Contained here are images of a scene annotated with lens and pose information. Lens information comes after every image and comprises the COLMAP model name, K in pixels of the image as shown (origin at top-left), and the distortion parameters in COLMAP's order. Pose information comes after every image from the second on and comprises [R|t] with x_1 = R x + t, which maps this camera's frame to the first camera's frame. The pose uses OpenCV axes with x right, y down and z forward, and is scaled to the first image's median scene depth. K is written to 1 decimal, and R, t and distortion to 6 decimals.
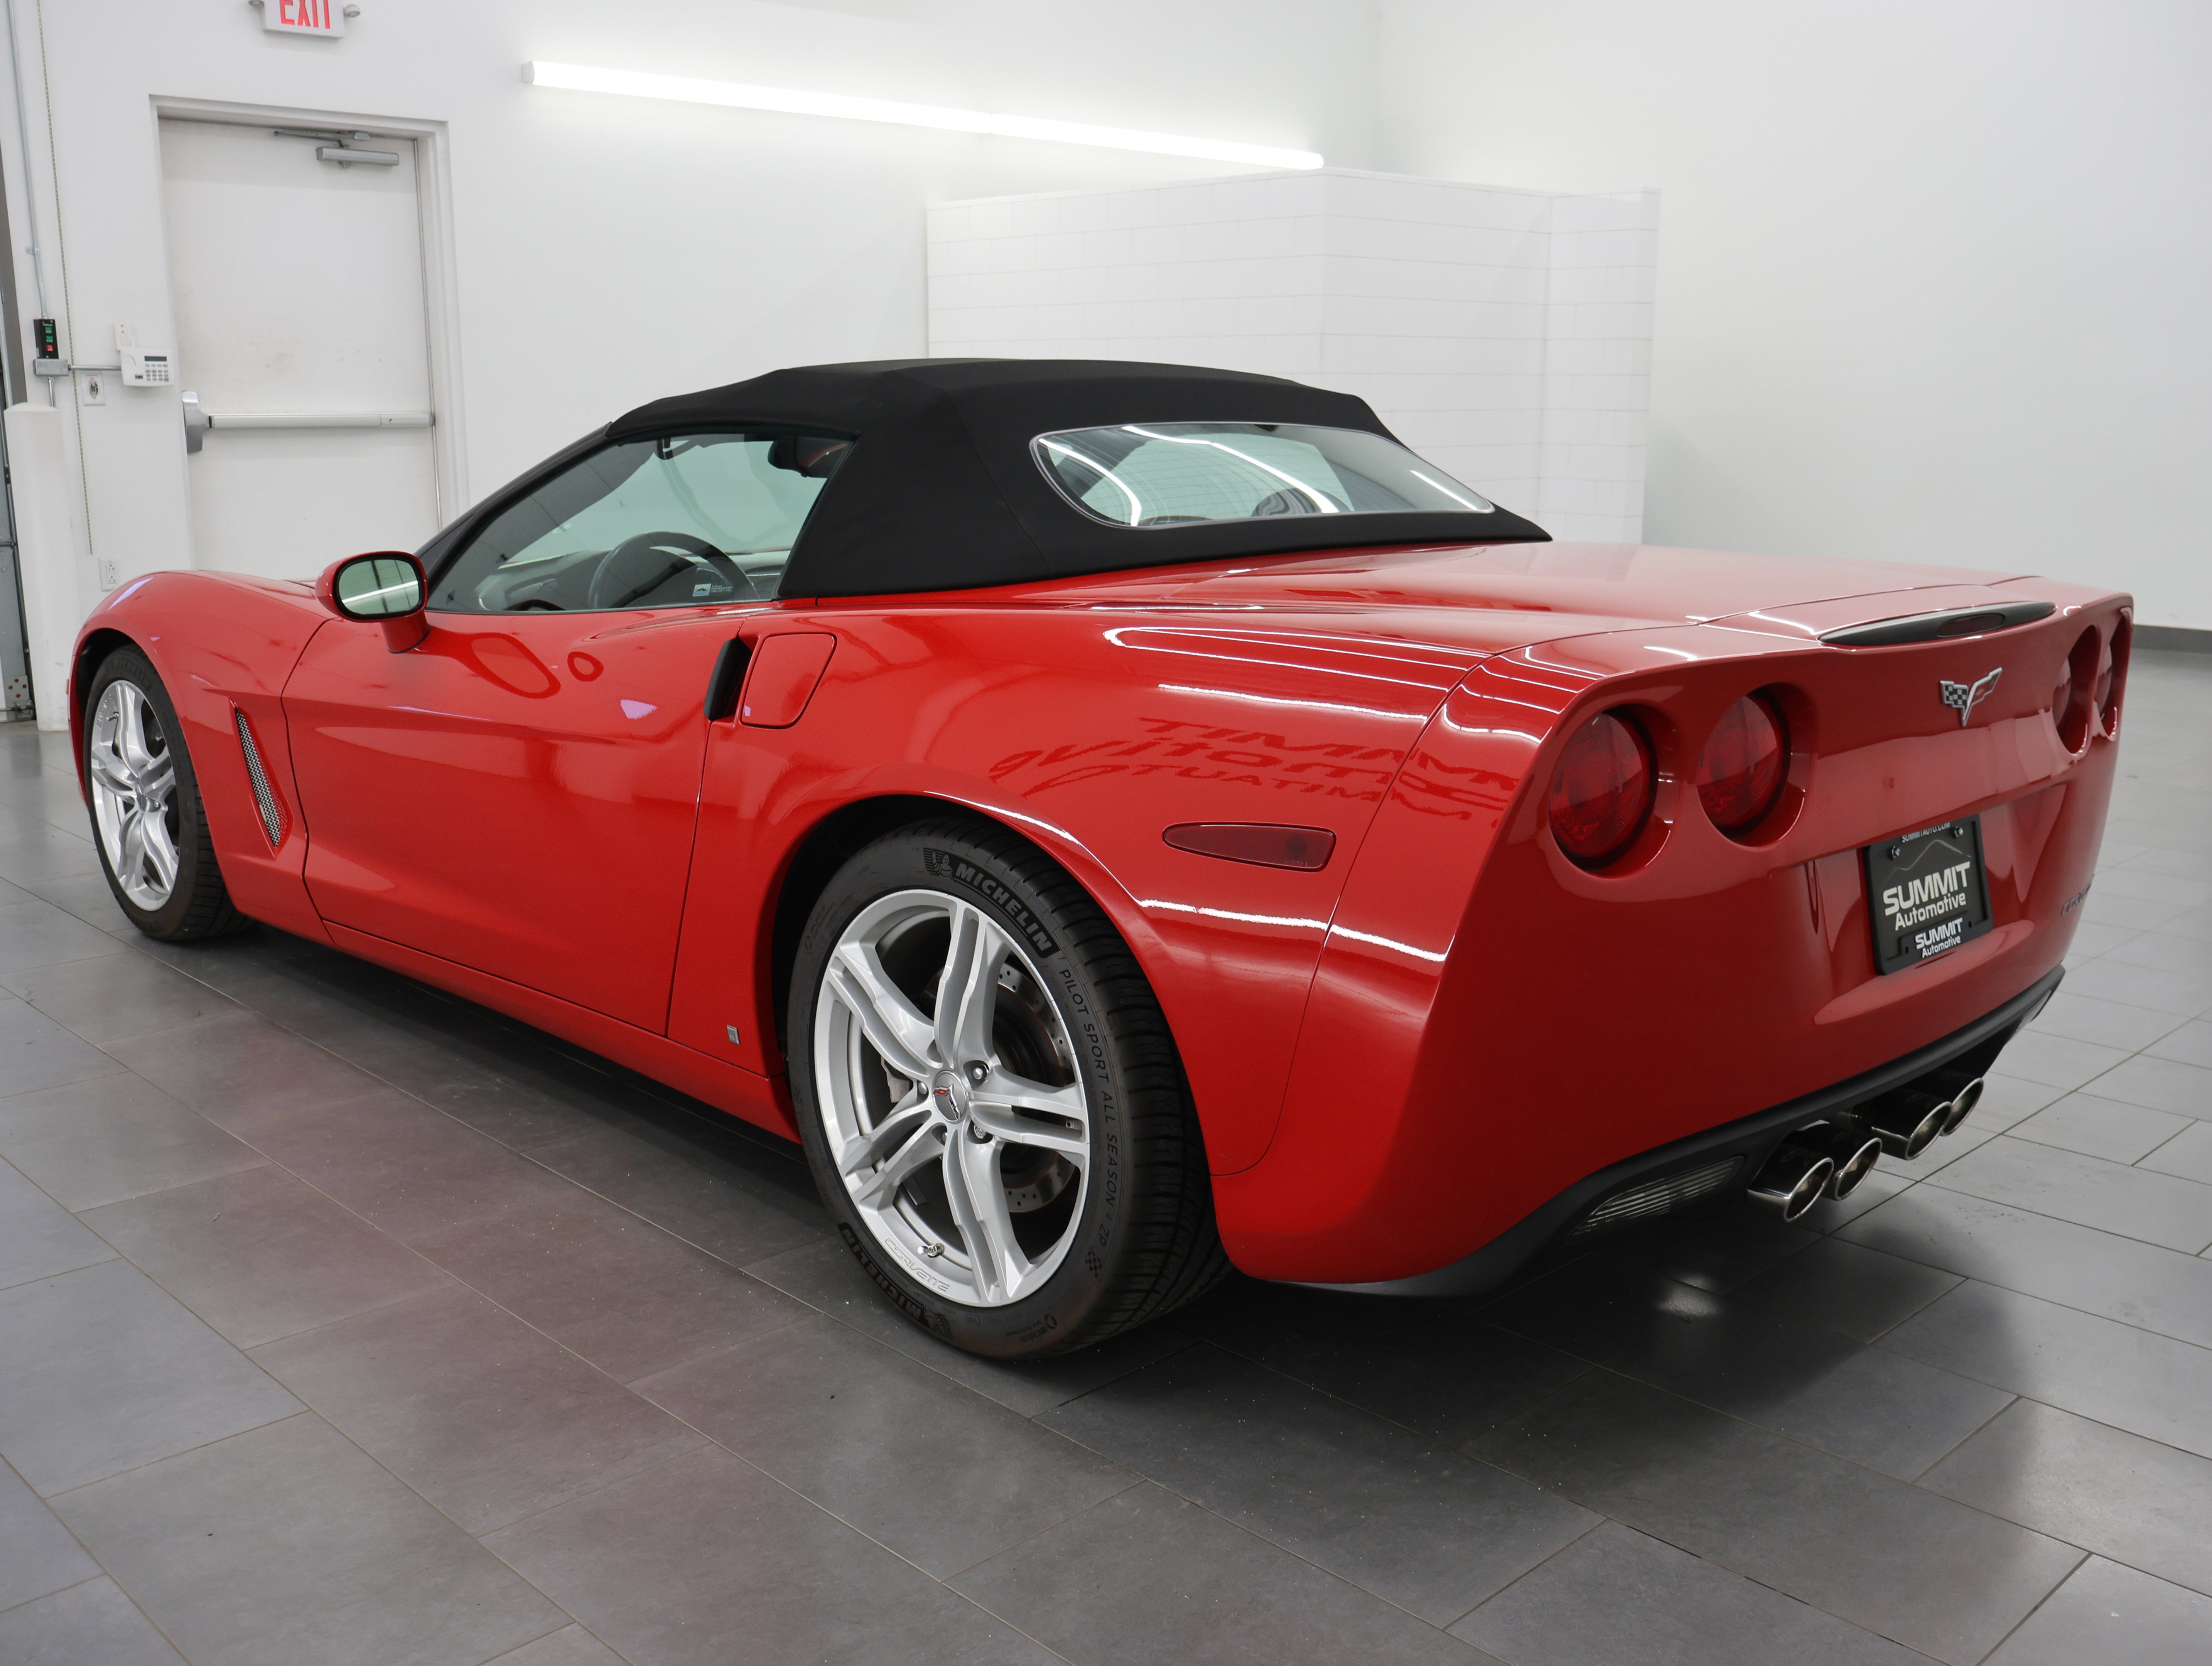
lens RADIAL K [[2085.2, 0, 1095.8], [0, 2085.2, 823.7], [0, 0, 1]] dist [-0.021629, 0.025111]
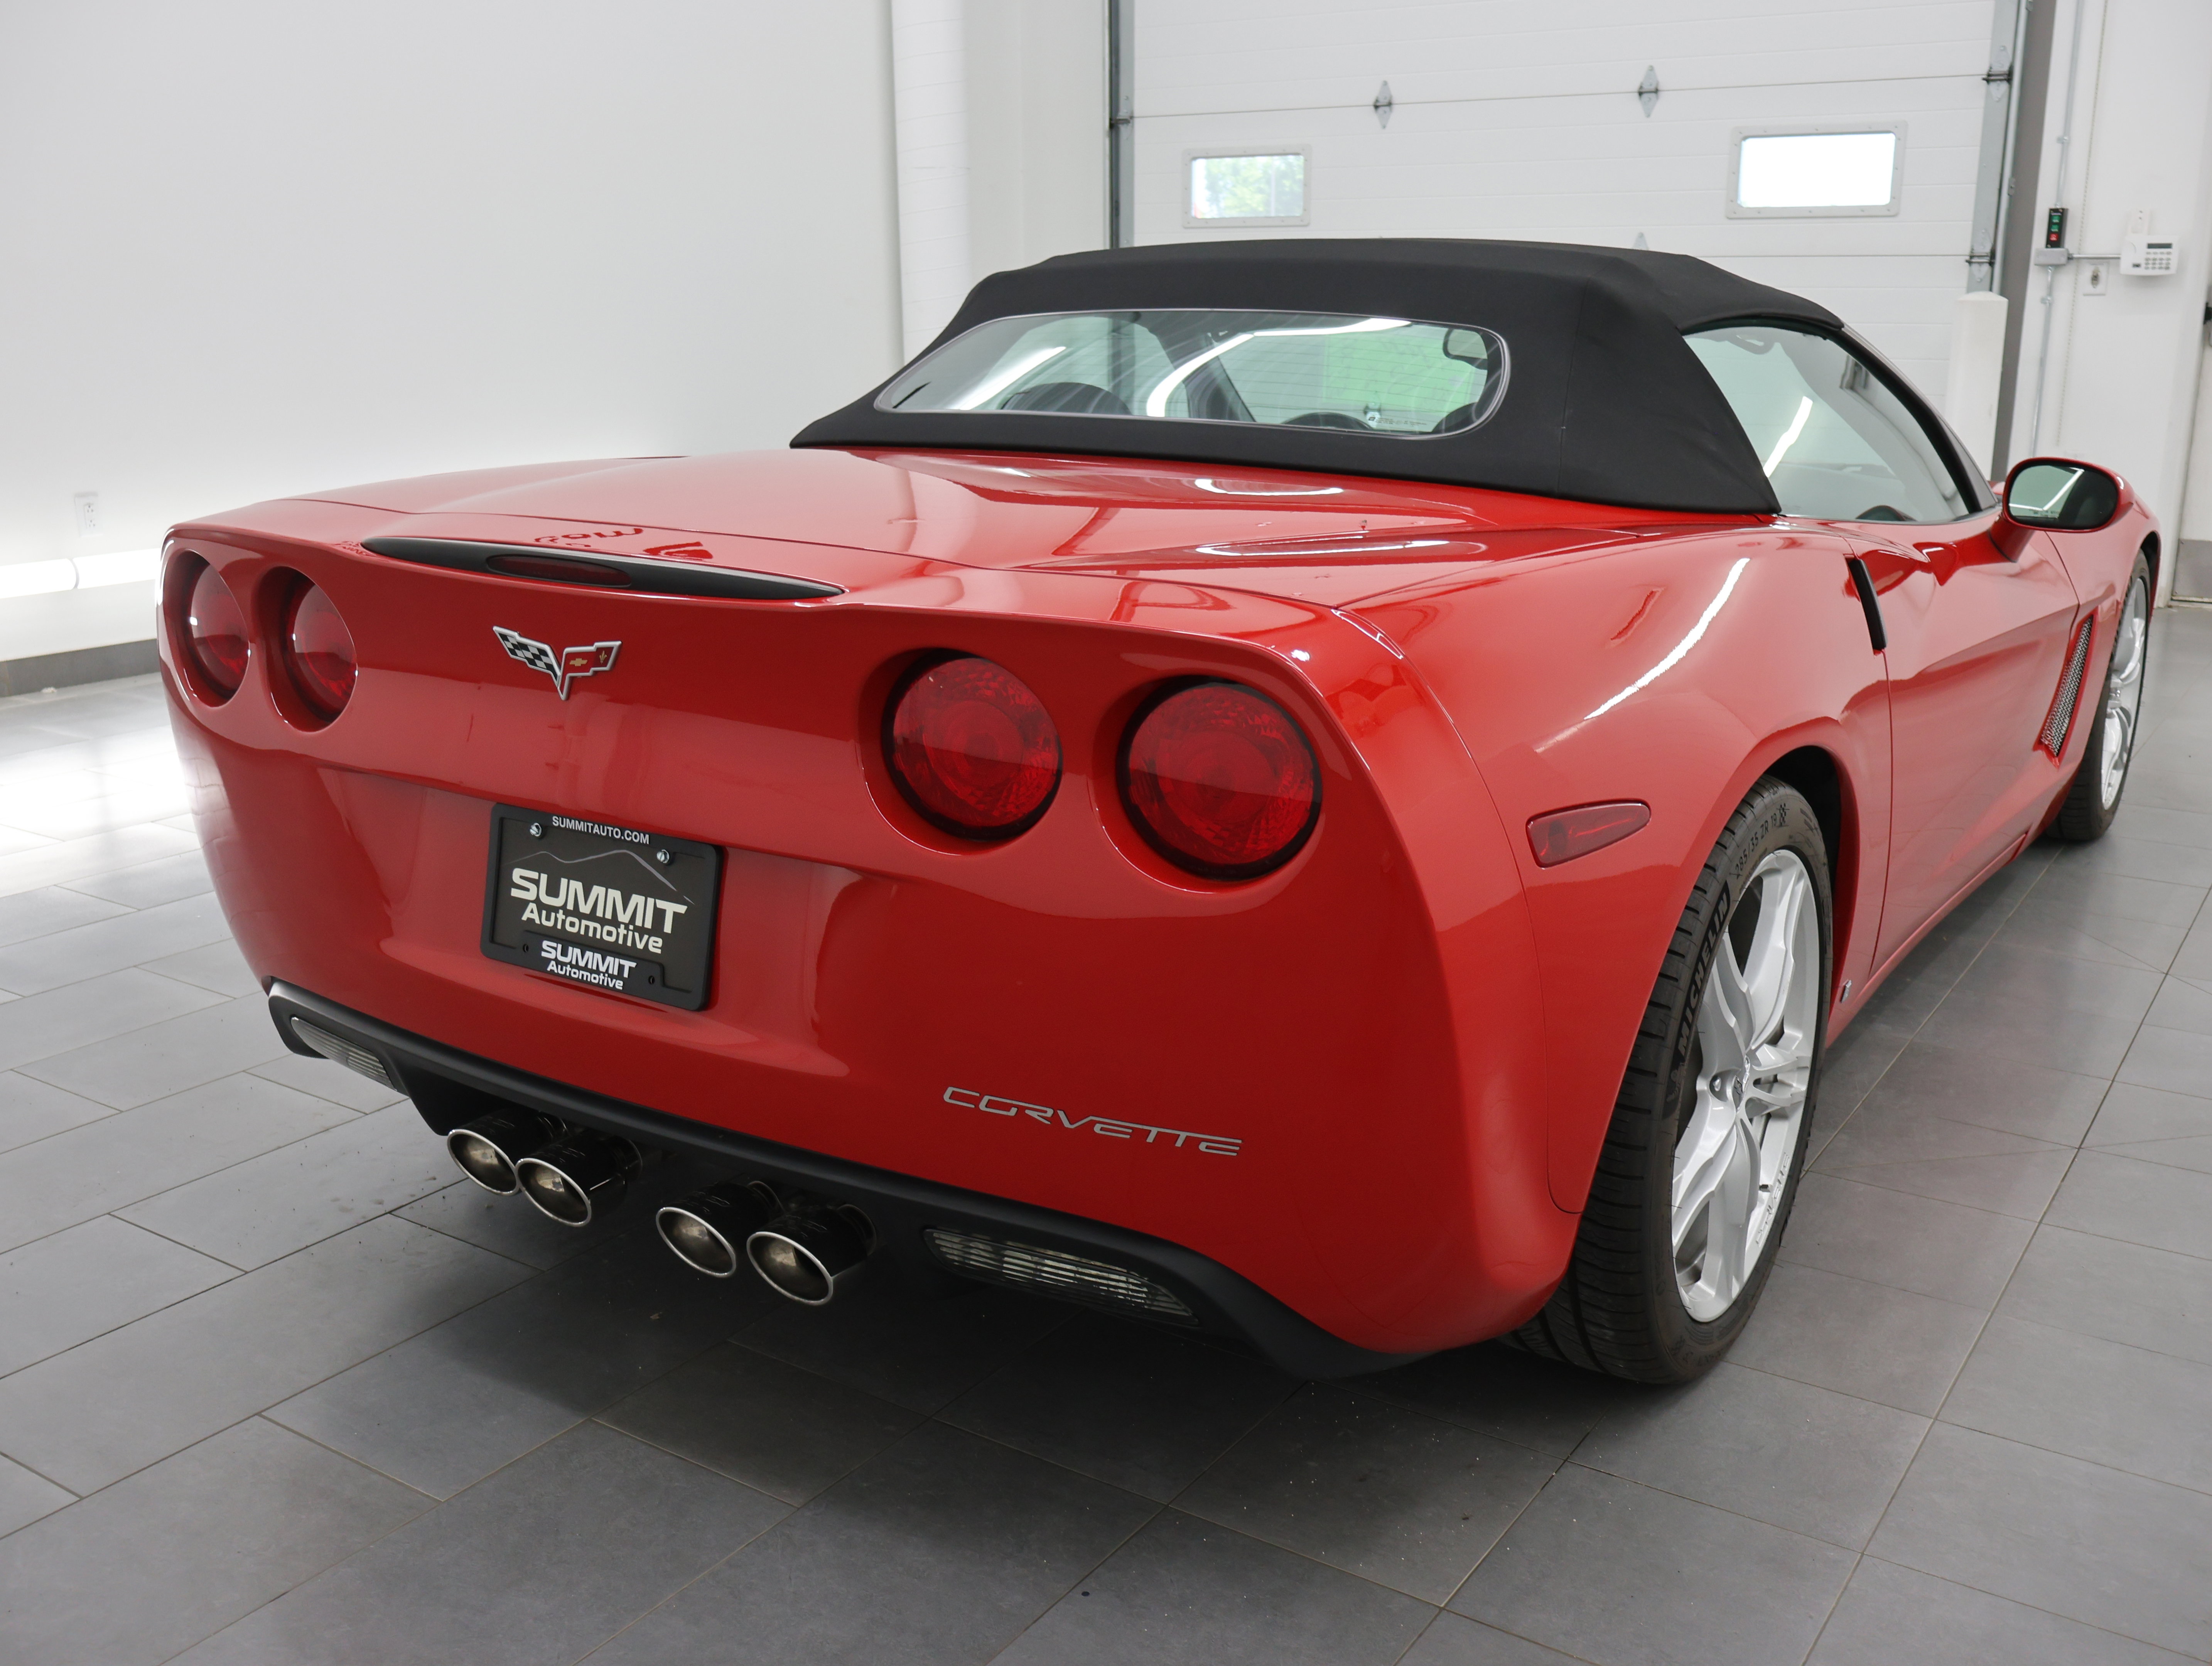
lens RADIAL K [[2085.2, 0, 1095.8], [0, 2085.2, 823.7], [0, 0, 1]] dist [-0.021629, 0.025111]
pose [[0.206158, 0.242778, -0.947923, 0.414339], [-0.196540, 0.959264, 0.202938, -0.068500], [0.958578, 0.144467, 0.245476, 0.343831]]
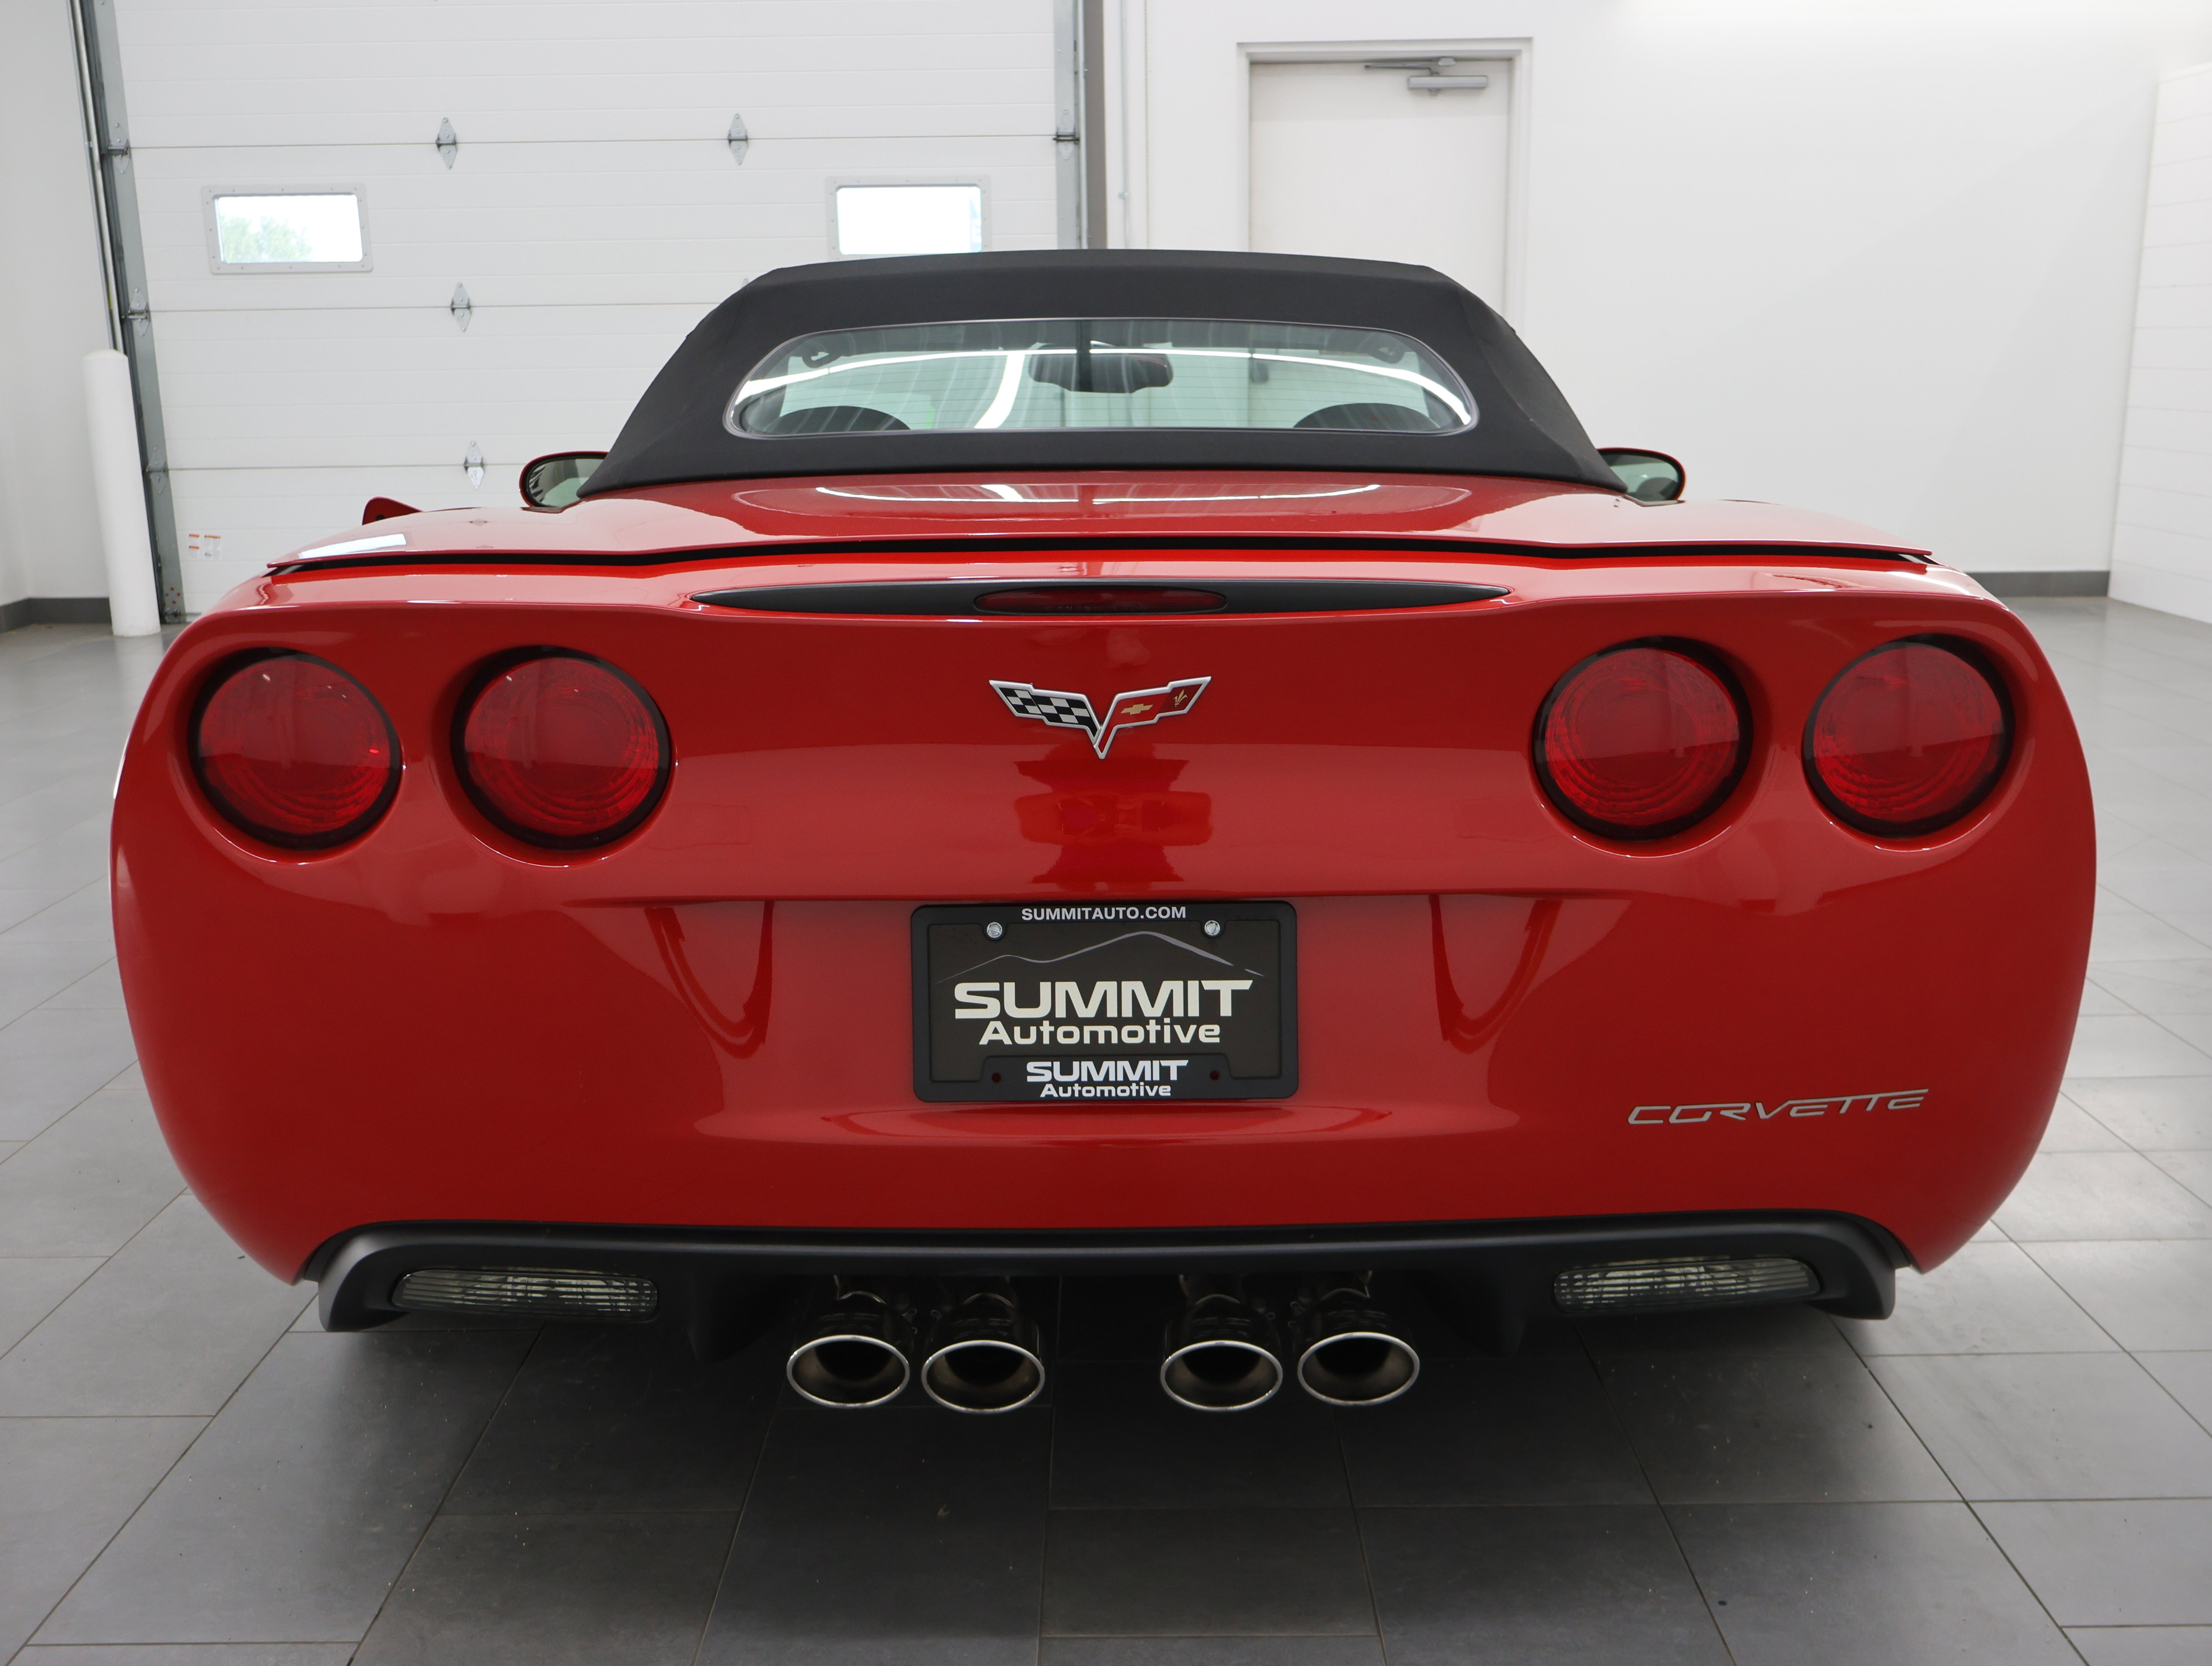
lens RADIAL K [[2053.7, 0, 1106.0], [0, 2053.7, 833.0], [0, 0, 1]] dist [-0.000634, -0.006922]
pose [[0.714397, 0.151954, -0.683043, 0.292464], [-0.127474, 0.988064, 0.086484, -0.027079], [0.688031, 0.025286, 0.725240, 0.184704]]
